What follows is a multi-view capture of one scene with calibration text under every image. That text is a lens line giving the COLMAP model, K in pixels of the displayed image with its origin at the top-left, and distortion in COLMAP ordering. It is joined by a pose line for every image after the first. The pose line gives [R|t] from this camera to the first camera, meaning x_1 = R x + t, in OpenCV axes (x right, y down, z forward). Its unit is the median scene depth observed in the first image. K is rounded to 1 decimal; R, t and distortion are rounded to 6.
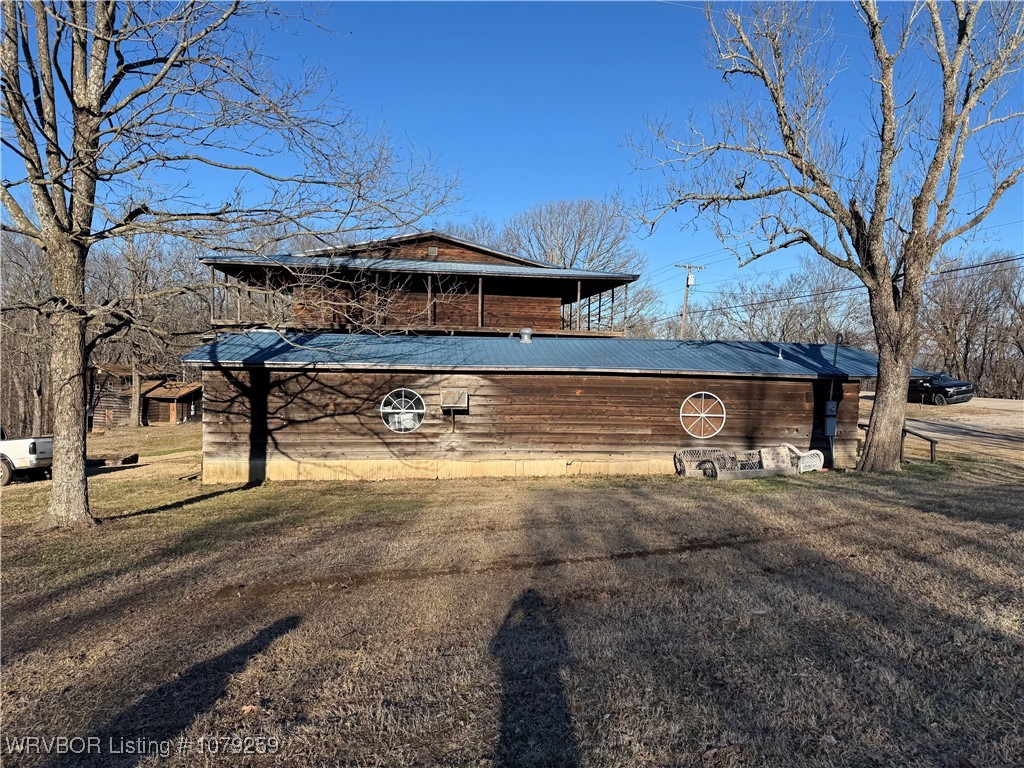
lens RADIAL K [[708.6, 0, 508.5], [0, 708.6, 385.6], [0, 0, 1]] dist [0.148598, -0.204462]
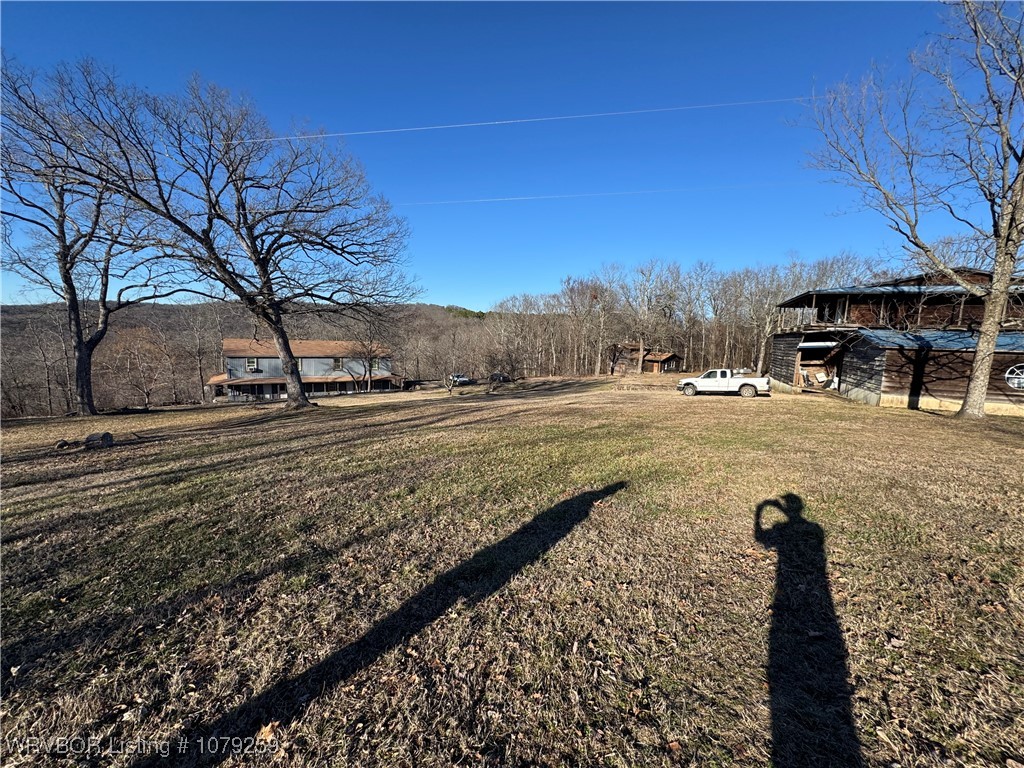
lens RADIAL K [[406.7, 0, 511.0], [0, 406.7, 380.2], [0, 0, 1]] dist [-0.000343, -0.000205]
pose [[0.843704, 0.070952, -0.532100, -0.641524], [-0.038386, 0.996663, 0.072033, 0.019344], [0.535435, -0.040349, 0.843612, -0.477795]]
